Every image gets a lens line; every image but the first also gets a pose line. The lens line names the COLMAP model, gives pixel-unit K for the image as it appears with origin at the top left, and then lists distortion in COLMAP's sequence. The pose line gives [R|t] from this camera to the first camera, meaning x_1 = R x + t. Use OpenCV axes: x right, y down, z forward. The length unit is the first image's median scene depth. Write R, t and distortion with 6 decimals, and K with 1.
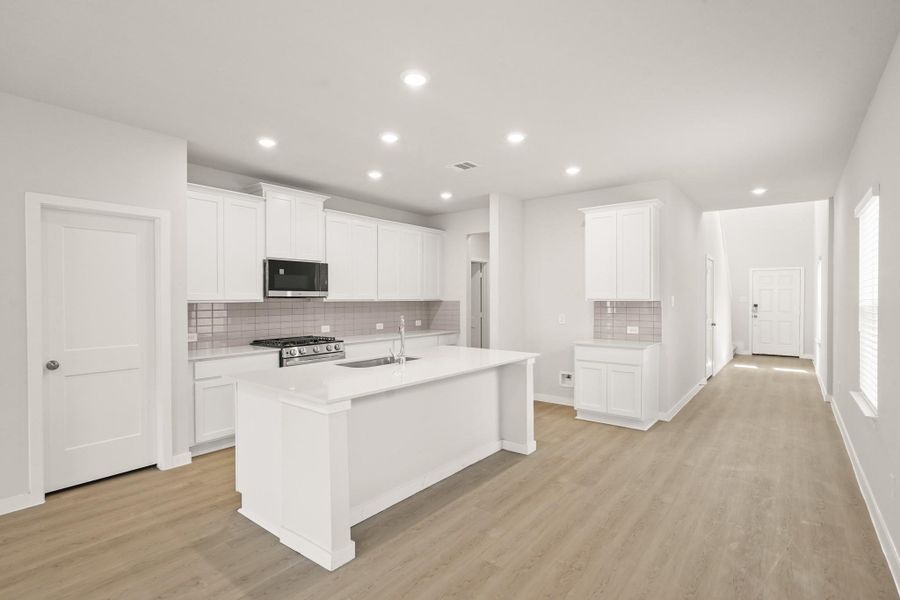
lens RADIAL K [[444.3, 0, 446.0], [0, 444.3, 301.1], [0, 0, 1]] dist [-0.008569, 0.003782]
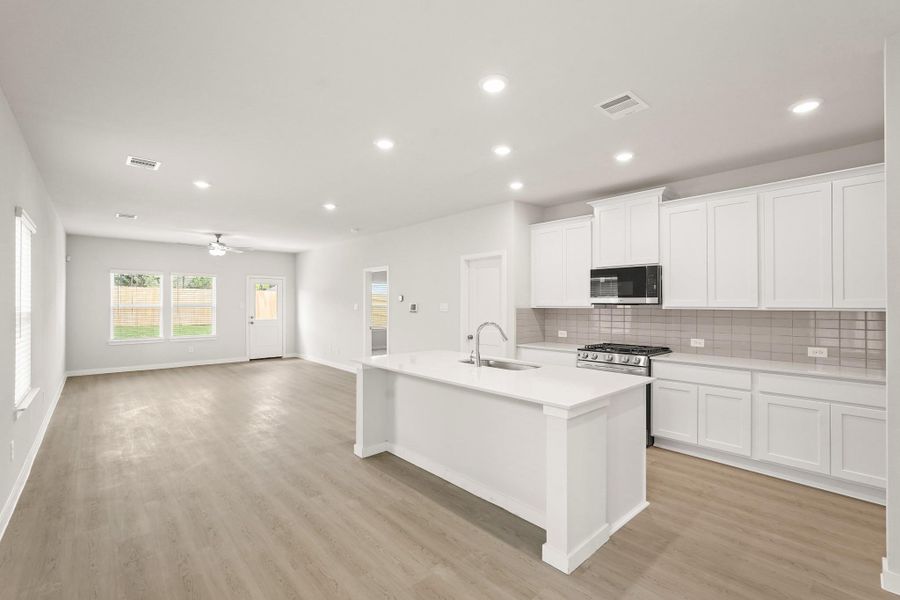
lens RADIAL K [[403.3, 0, 450.8], [0, 403.3, 300.1], [0, 0, 1]] dist [-0.011126, 0.004231]
pose [[-0.179348, -0.009811, -0.983737, 0.621914], [-0.008610, 0.999928, -0.008402, -0.006579], [0.983748, 0.006963, -0.179419, 0.798655]]
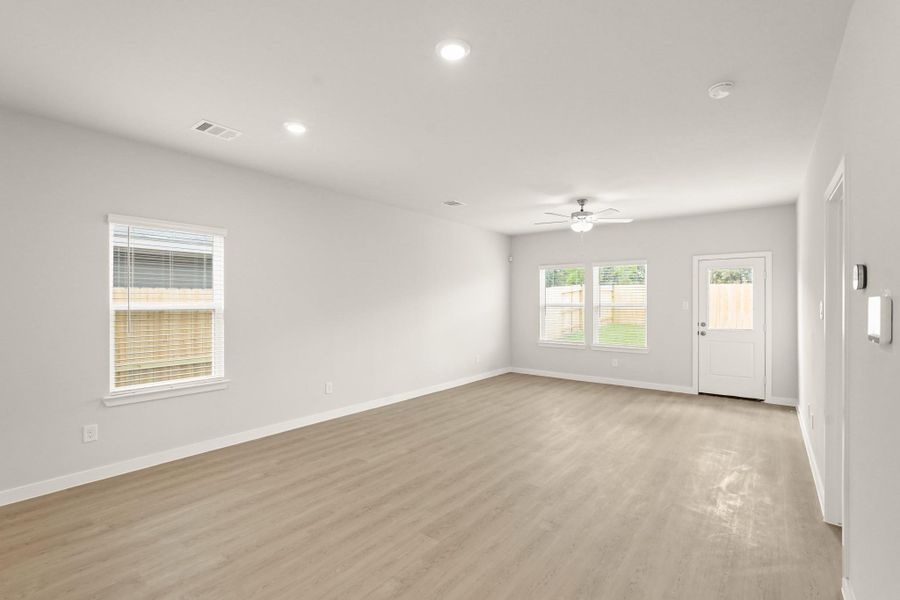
lens RADIAL K [[403.3, 0, 445.1], [0, 403.3, 305.3], [0, 0, 1]] dist [-0.011126, 0.004231]
pose [[-0.999810, -0.001600, 0.019413, -0.427800], [-0.001284, 0.999867, 0.016252, -0.006422], [-0.019436, 0.016224, -0.999679, 0.705411]]
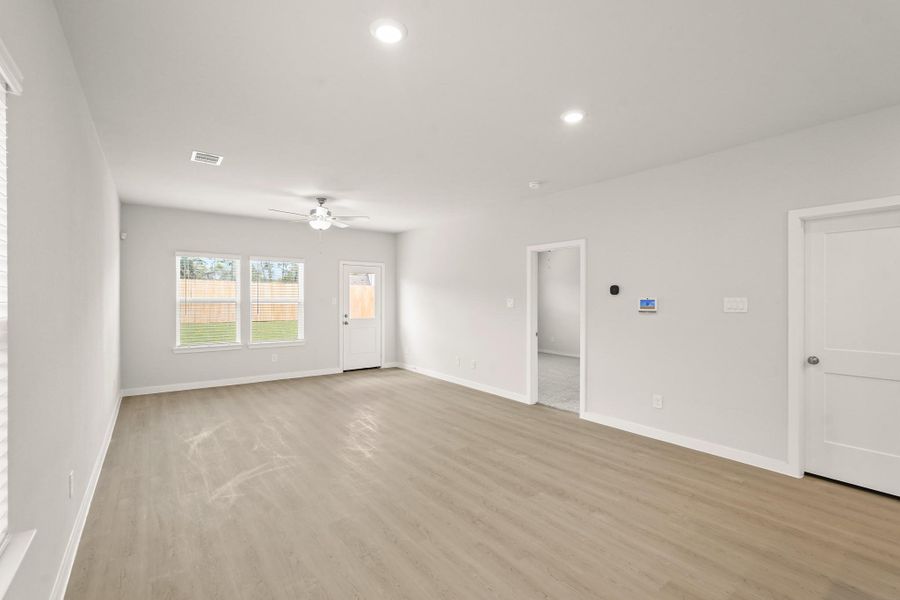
lens RADIAL K [[403.3, 0, 448.5], [0, 403.3, 298.7], [0, 0, 1]] dist [-0.011126, 0.004231]
pose [[-0.264111, -0.001831, -0.964491, 0.207585], [-0.010833, 0.999941, 0.001068, -0.000622], [0.964432, 0.010730, -0.264115, 0.243801]]
